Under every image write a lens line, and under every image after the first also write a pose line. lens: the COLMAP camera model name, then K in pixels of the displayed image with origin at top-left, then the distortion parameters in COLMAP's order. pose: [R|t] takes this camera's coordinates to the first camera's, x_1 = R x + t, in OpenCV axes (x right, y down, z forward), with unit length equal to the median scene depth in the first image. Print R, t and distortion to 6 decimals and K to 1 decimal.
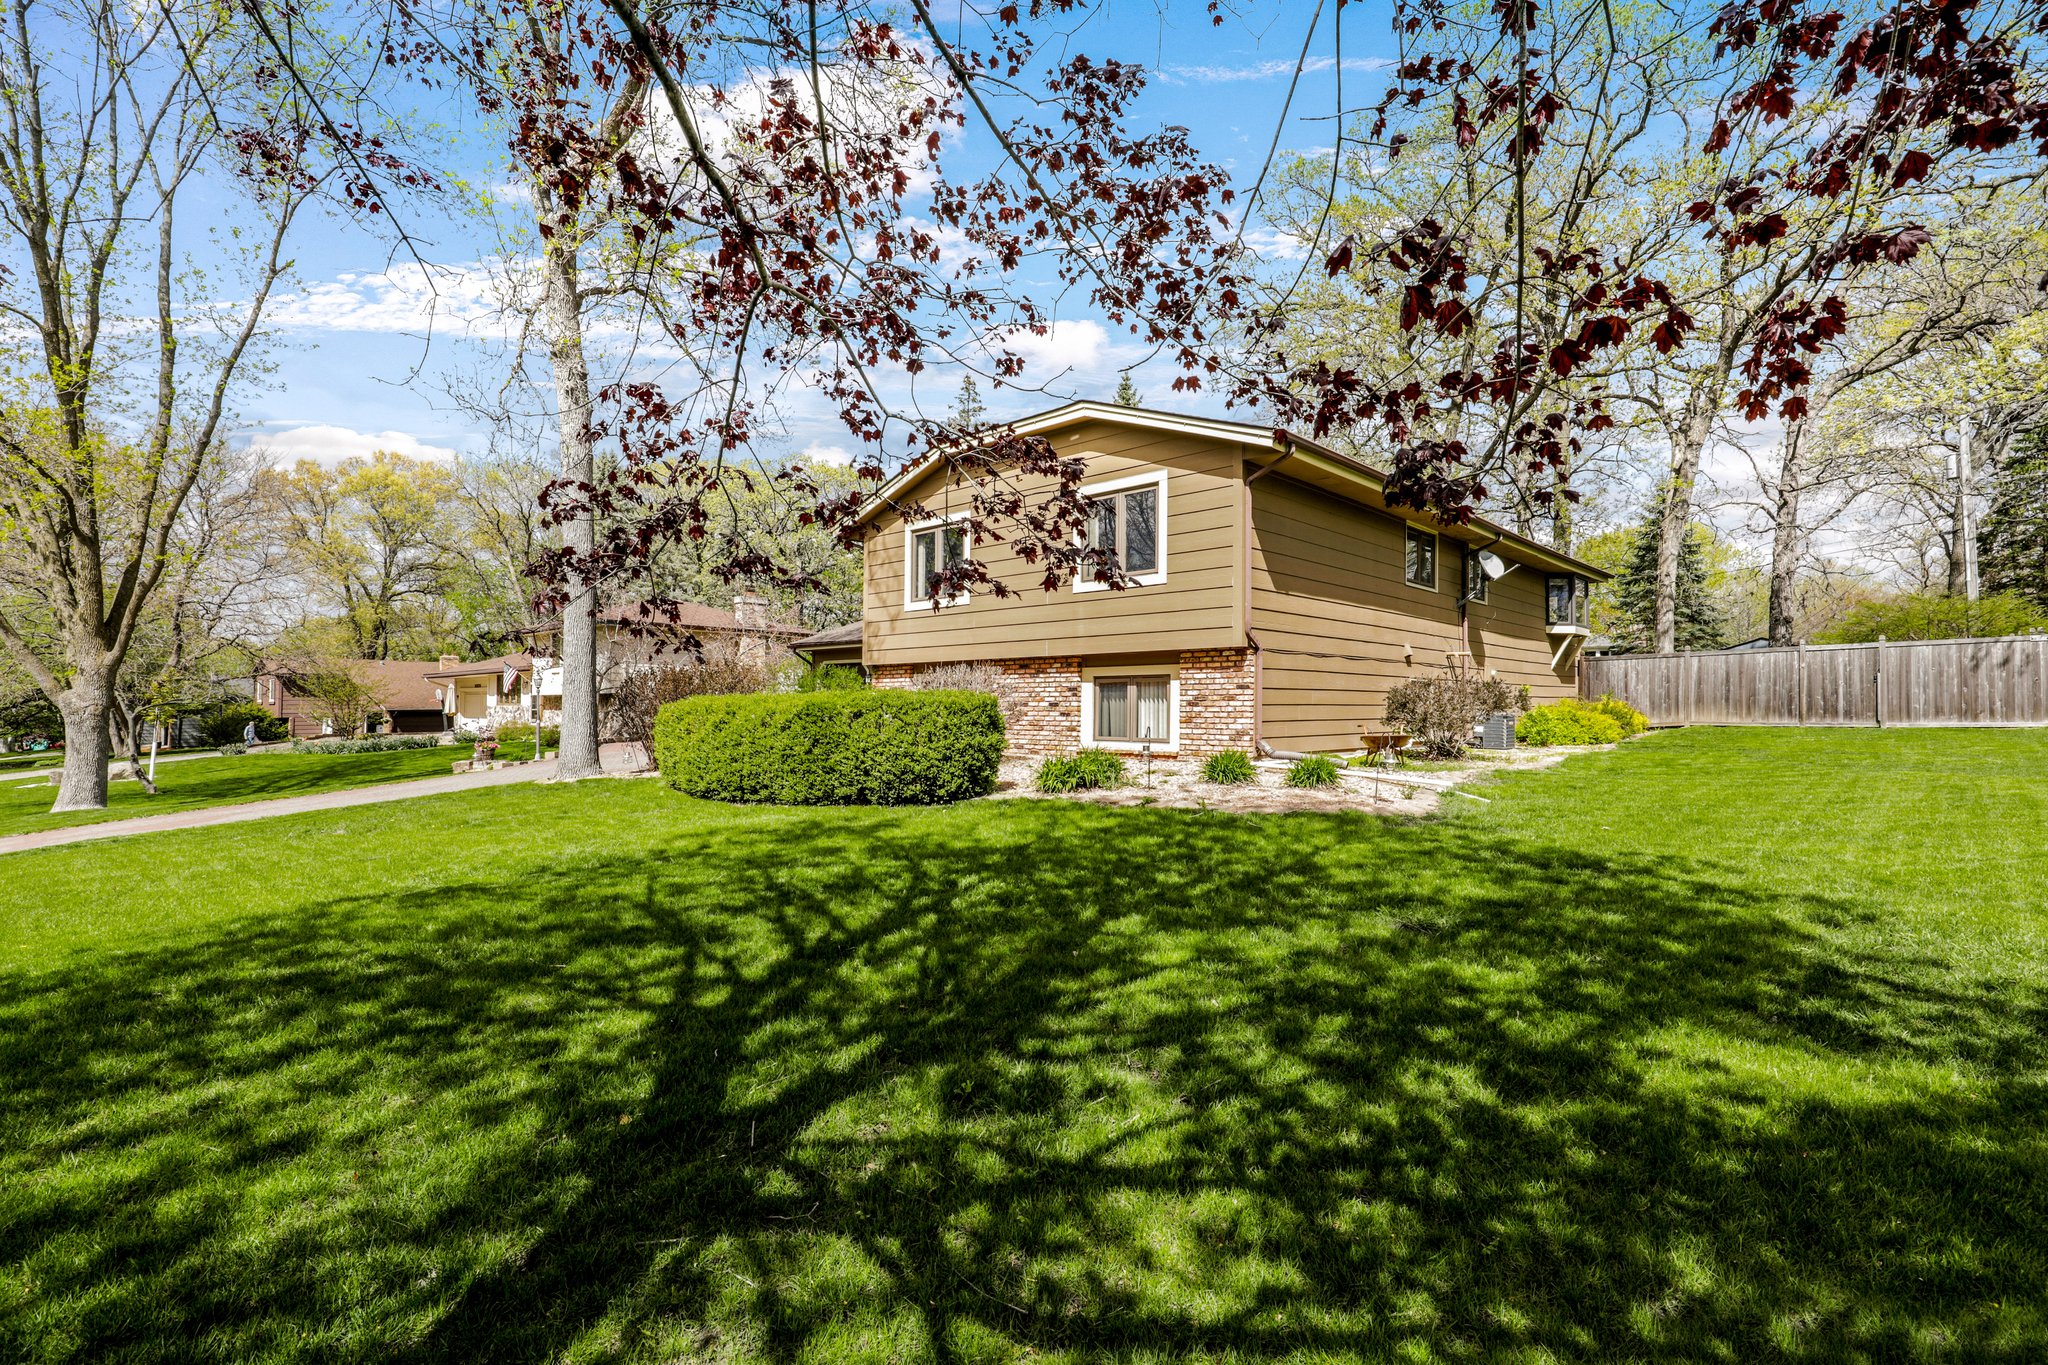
lens RADIAL K [[950.6, 0, 1033.0], [0, 950.6, 728.4], [0, 0, 1]] dist [-0.010913, 0.005126]
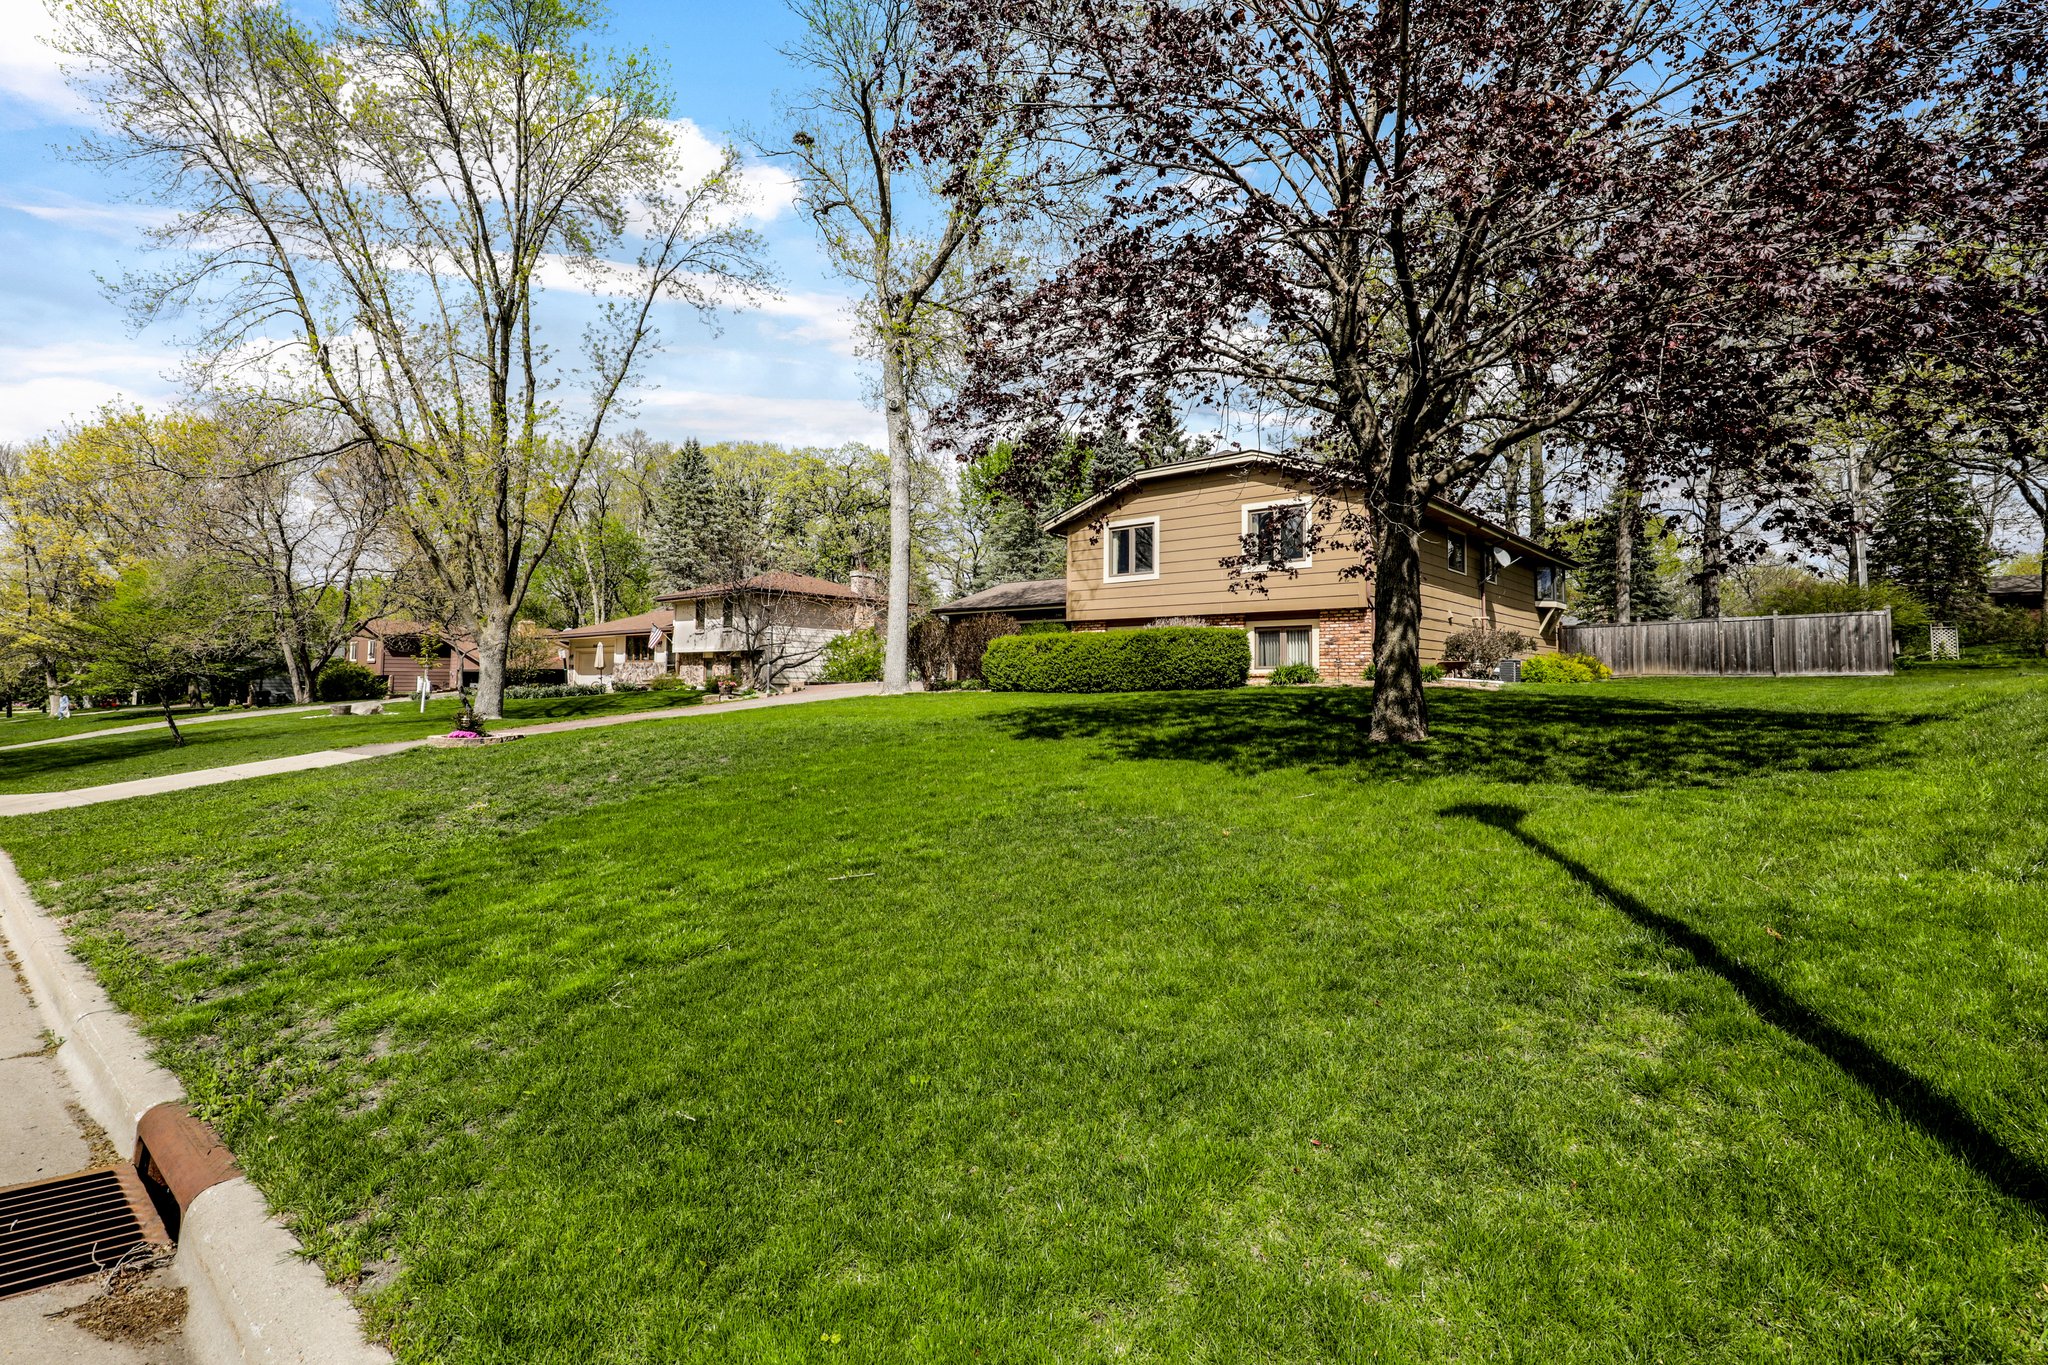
lens RADIAL K [[950.6, 0, 1033.3], [0, 950.6, 666.8], [0, 0, 1]] dist [-0.010913, 0.005126]
pose [[0.999522, 0.010442, 0.029094, -0.221751], [-0.009237, 0.999107, -0.041218, 0.049710], [-0.029498, 0.040930, 0.998726, -0.338692]]
